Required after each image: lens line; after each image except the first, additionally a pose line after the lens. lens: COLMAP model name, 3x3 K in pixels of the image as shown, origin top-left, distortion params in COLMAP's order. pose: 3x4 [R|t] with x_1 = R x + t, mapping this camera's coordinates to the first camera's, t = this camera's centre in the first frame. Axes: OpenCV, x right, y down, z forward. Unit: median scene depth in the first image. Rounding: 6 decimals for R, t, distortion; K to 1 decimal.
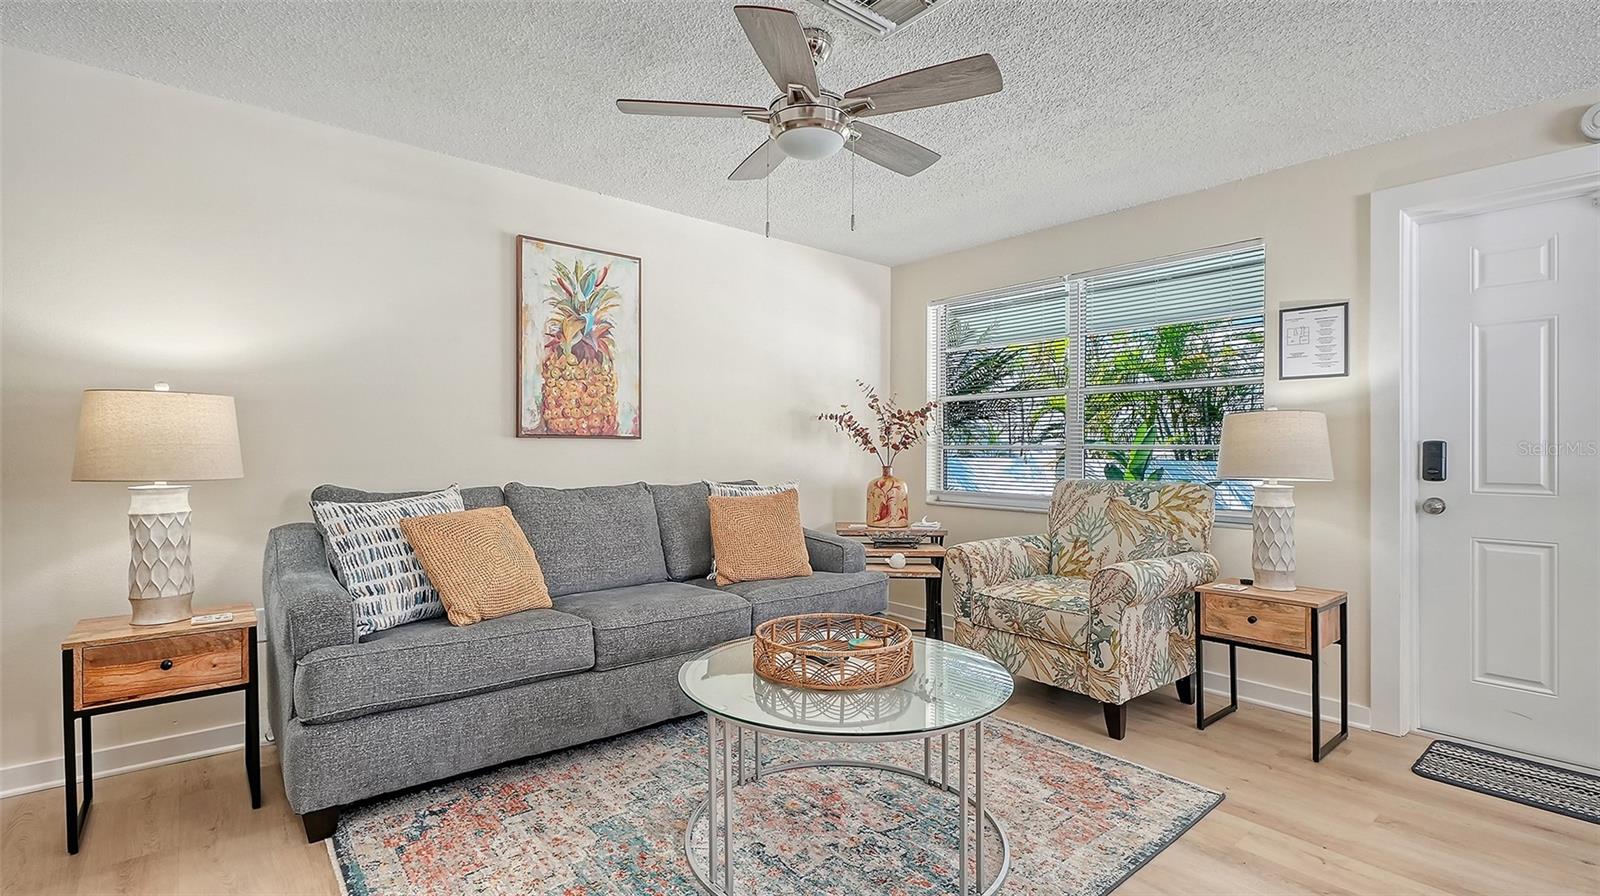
lens RADIAL K [[702.8, 0, 803.3], [0, 702.8, 448.6], [0, 0, 1]] dist [0.004152, -0.000663]
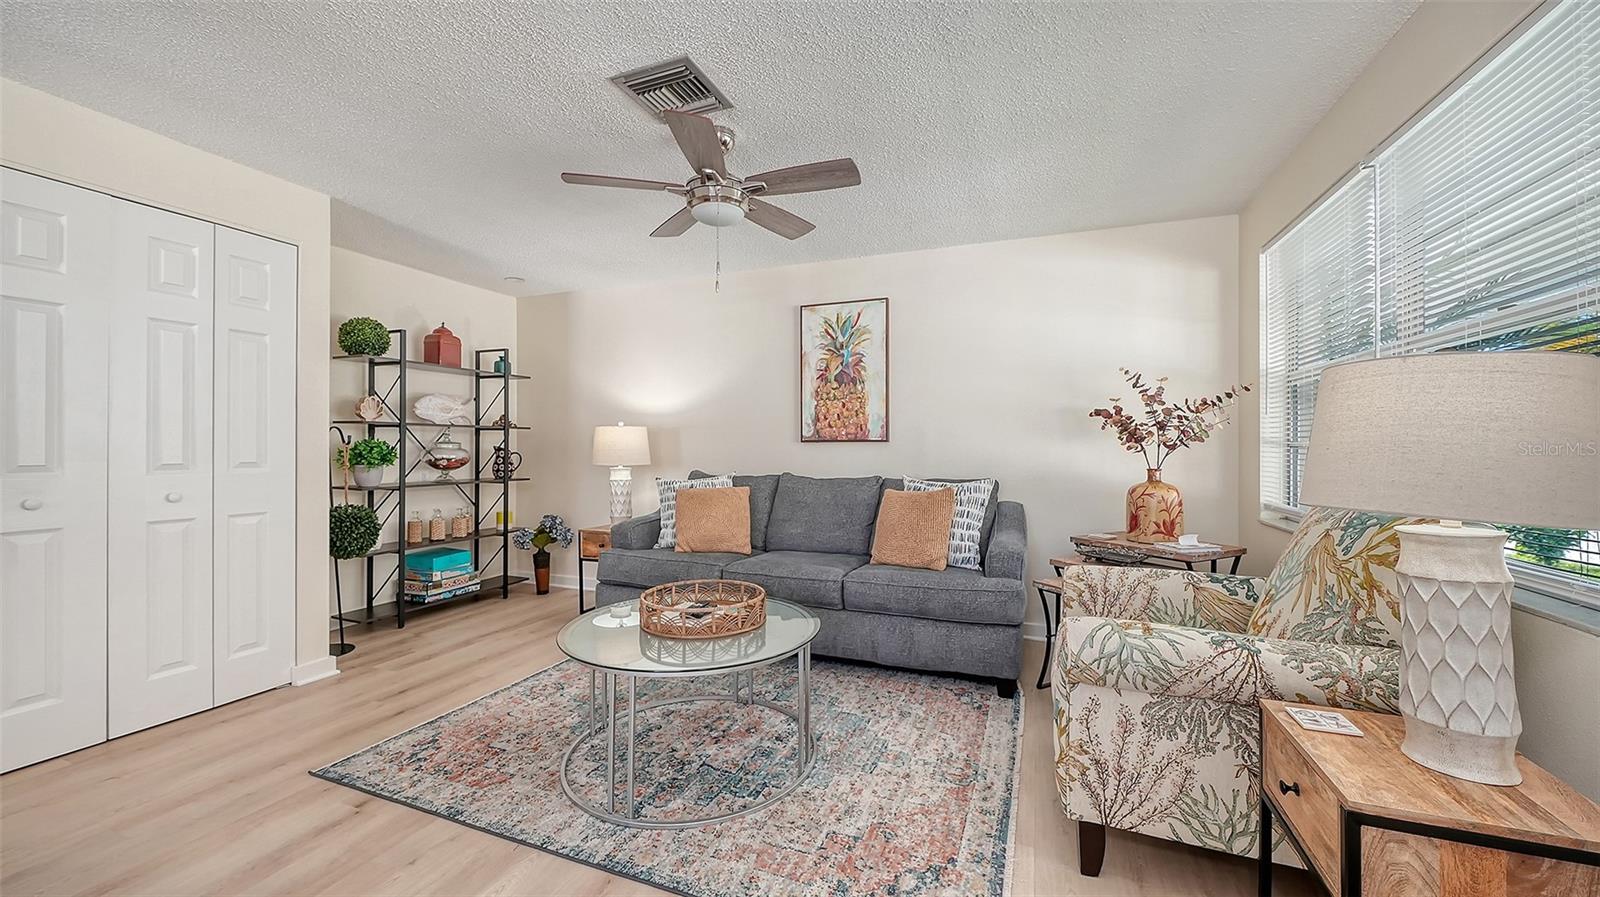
lens RADIAL K [[578.8, 0, 801.2], [0, 578.8, 447.7], [0, 0, 1]] dist [-0.006326, -0.000229]
pose [[0.494611, -0.007318, -0.869083, 0.759190], [0.006894, 0.999966, -0.004497, 0.000603], [0.869087, -0.003767, 0.494645, 0.460481]]
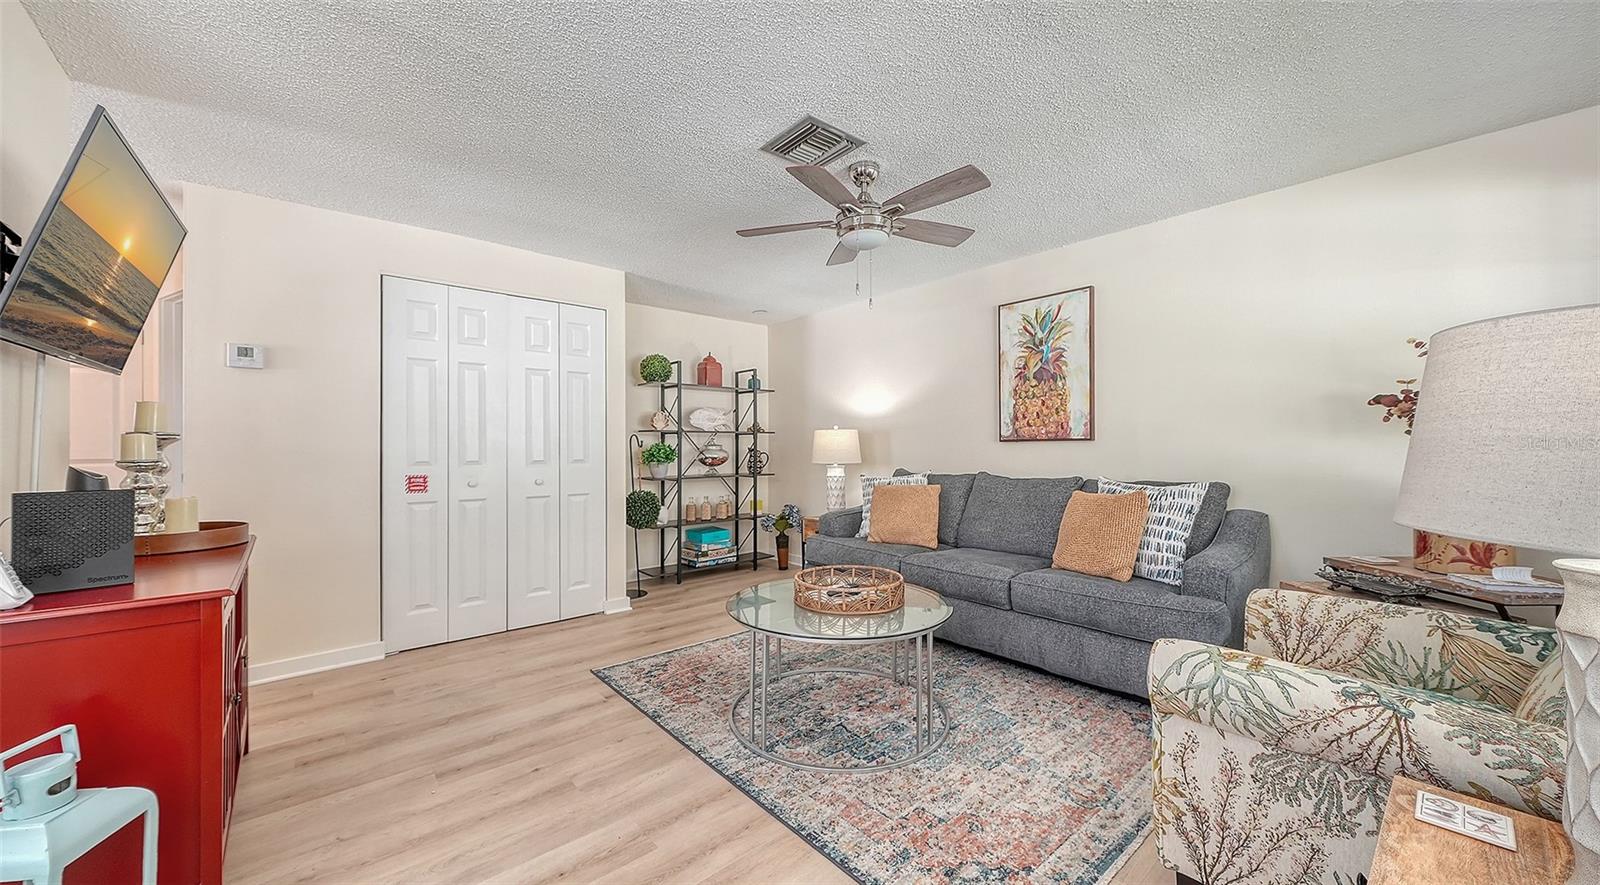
lens RADIAL K [[551.5, 0, 804.5], [0, 551.5, 447.5], [0, 0, 1]] dist [-0.002307, -0.000569]
pose [[0.040452, -0.008861, -0.999142, 0.856531], [0.010185, 0.999912, -0.008455, 0.001379], [0.999130, -0.009834, 0.040539, 0.627860]]
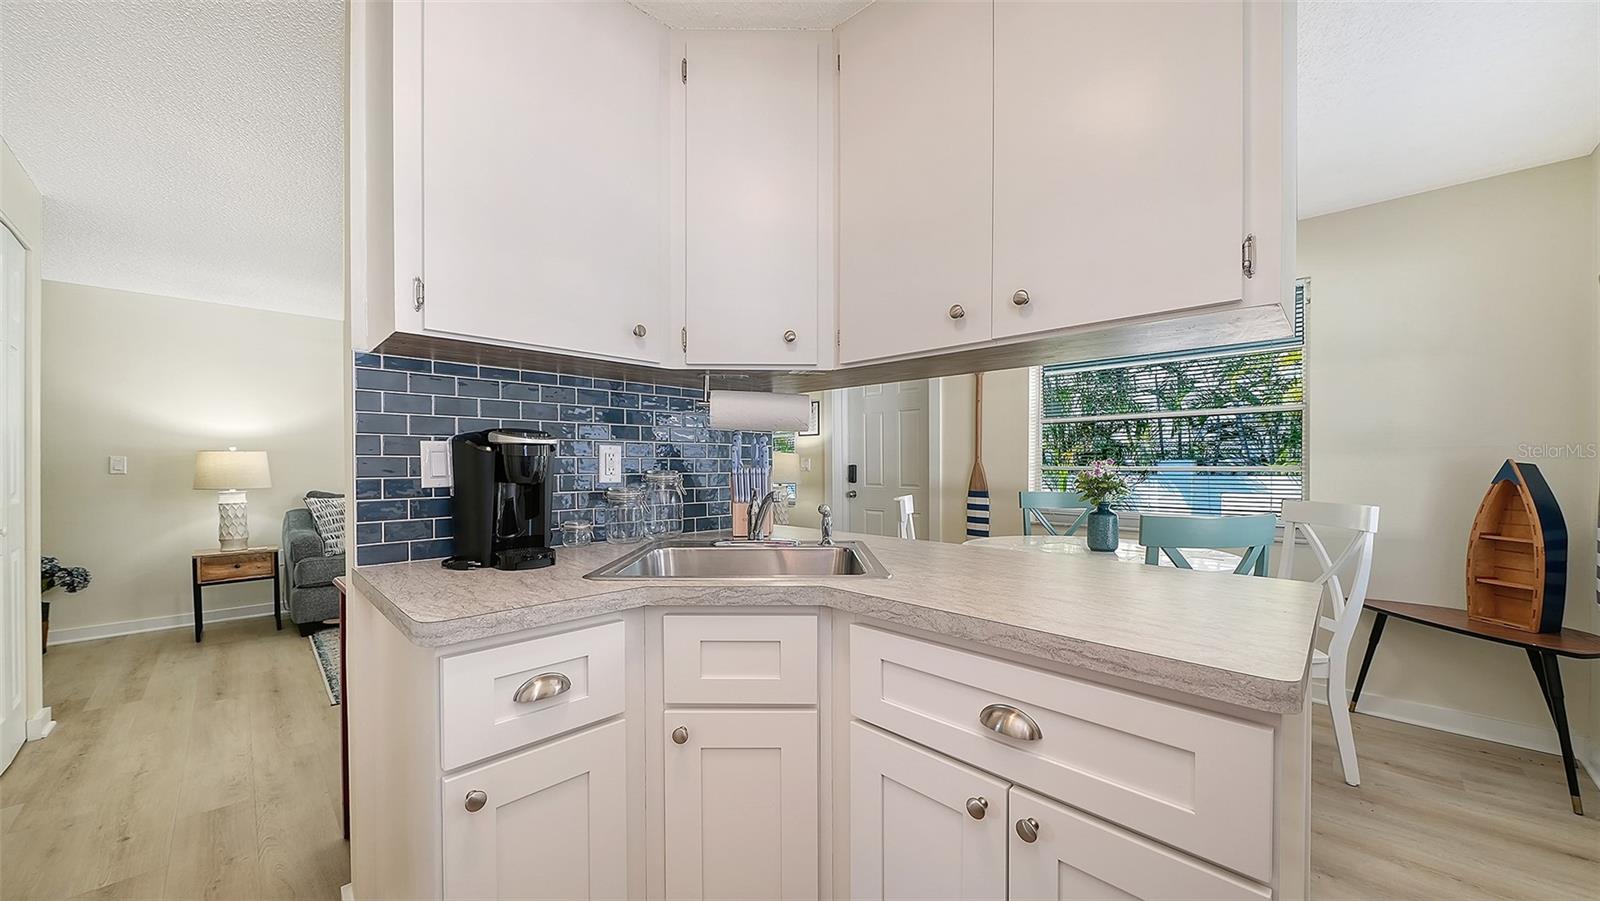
lens RADIAL K [[549.3, 0, 803.8], [0, 549.3, 467.5], [0, 0, 1]] dist [0.000626, -0.003537]
pose [[0.996097, -0.009648, 0.087740, 0.580024], [0.009152, 0.999940, 0.006050, -0.013187], [-0.087793, -0.005223, 0.996125, -0.692745]]
